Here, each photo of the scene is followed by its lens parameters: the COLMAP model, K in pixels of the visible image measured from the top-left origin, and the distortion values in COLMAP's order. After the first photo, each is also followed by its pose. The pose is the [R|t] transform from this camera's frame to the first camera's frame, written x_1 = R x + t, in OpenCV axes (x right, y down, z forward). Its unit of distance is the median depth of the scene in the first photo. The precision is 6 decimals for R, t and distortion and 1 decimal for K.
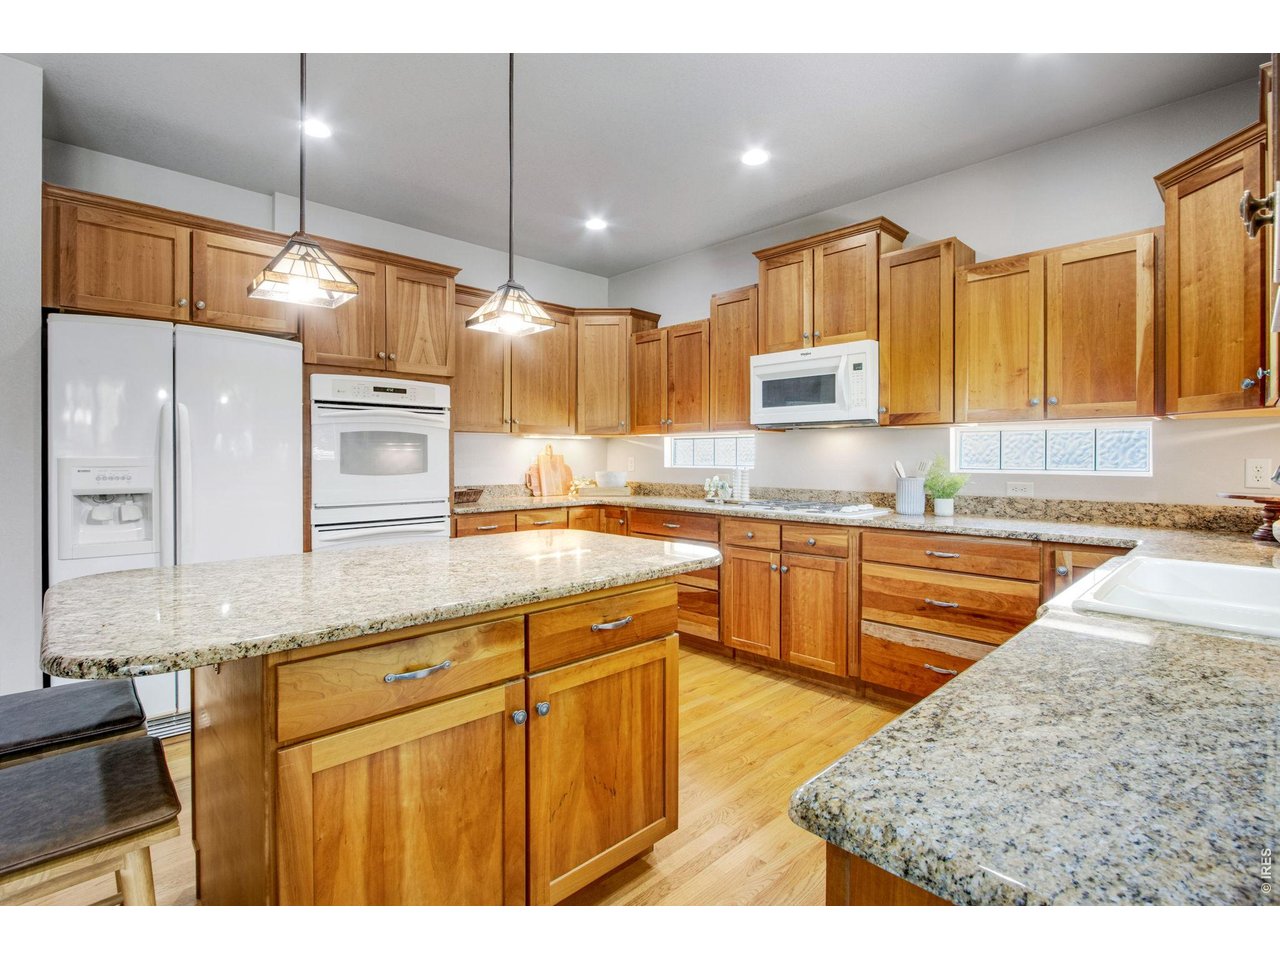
lens RADIAL K [[603.9, 0, 636.8], [0, 603.9, 459.1], [0, 0, 1]] dist [-0.026468, -0.000081]
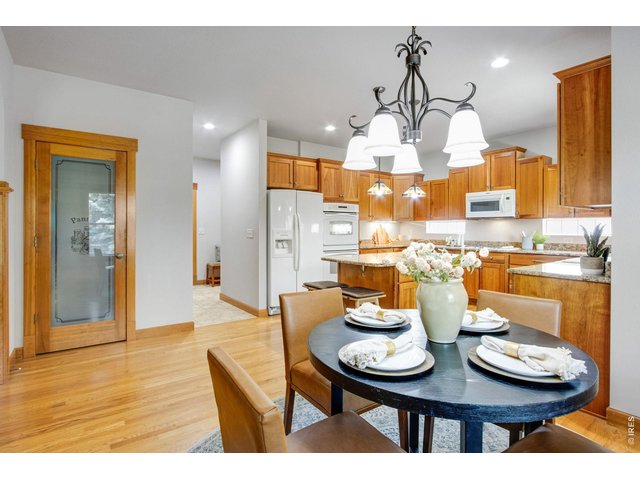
lens RADIAL K [[336.1, 0, 320.3], [0, 336.1, 228.6], [0, 0, 1]] dist [-0.002234, -0.000324]
pose [[0.990421, 0.001448, -0.138070, -0.283878], [-0.002020, 0.999990, -0.004004, 0.000188], [0.138063, 0.004244, 0.990414, -0.679986]]
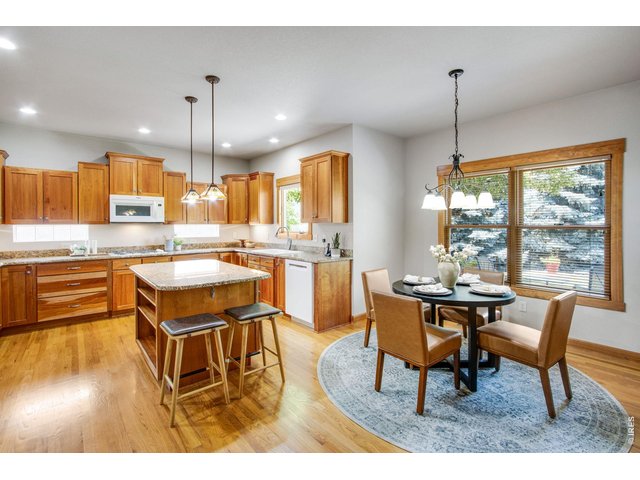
lens RADIAL K [[302.0, 0, 318.4], [0, 302.0, 229.6], [0, 0, 1]] dist [-0.026468, -0.000081]
pose [[0.053928, -0.014438, 0.998440, -1.066002], [0.006365, 0.999880, 0.014115, -0.040959], [-0.998525, 0.005594, 0.054014, 0.084708]]
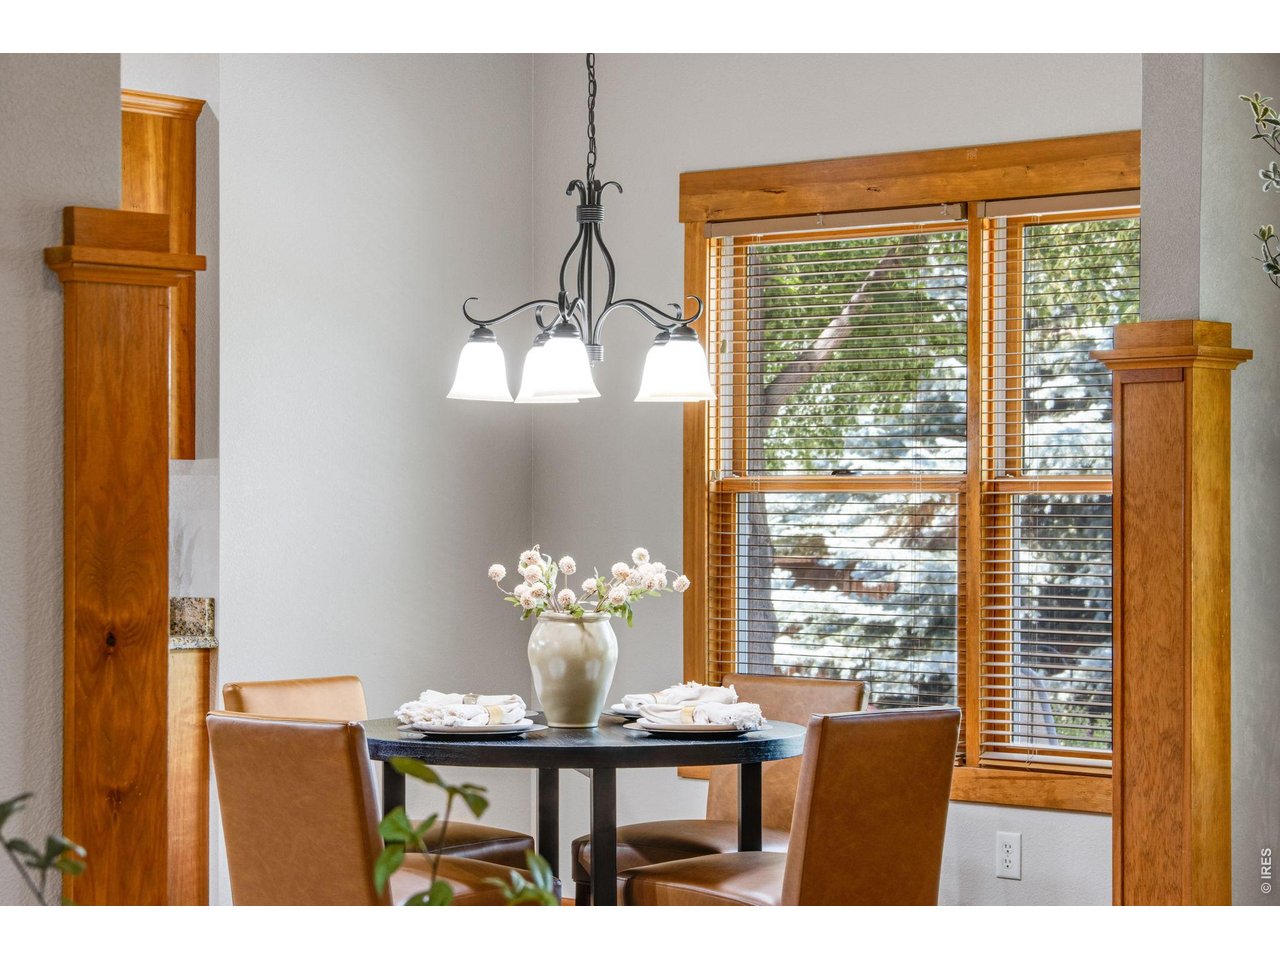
lens RADIAL K [[2544.0, 0, 640.0], [0, 2544.0, 480.0], [0, 0, 1]] dist [-0.019765, 0.000519]
pose [[-0.146564, 0.005782, 0.989184, -1.861761], [0.001279, 0.999983, -0.005656, -0.022225], [-0.989200, 0.000437, -0.146569, -0.025168]]
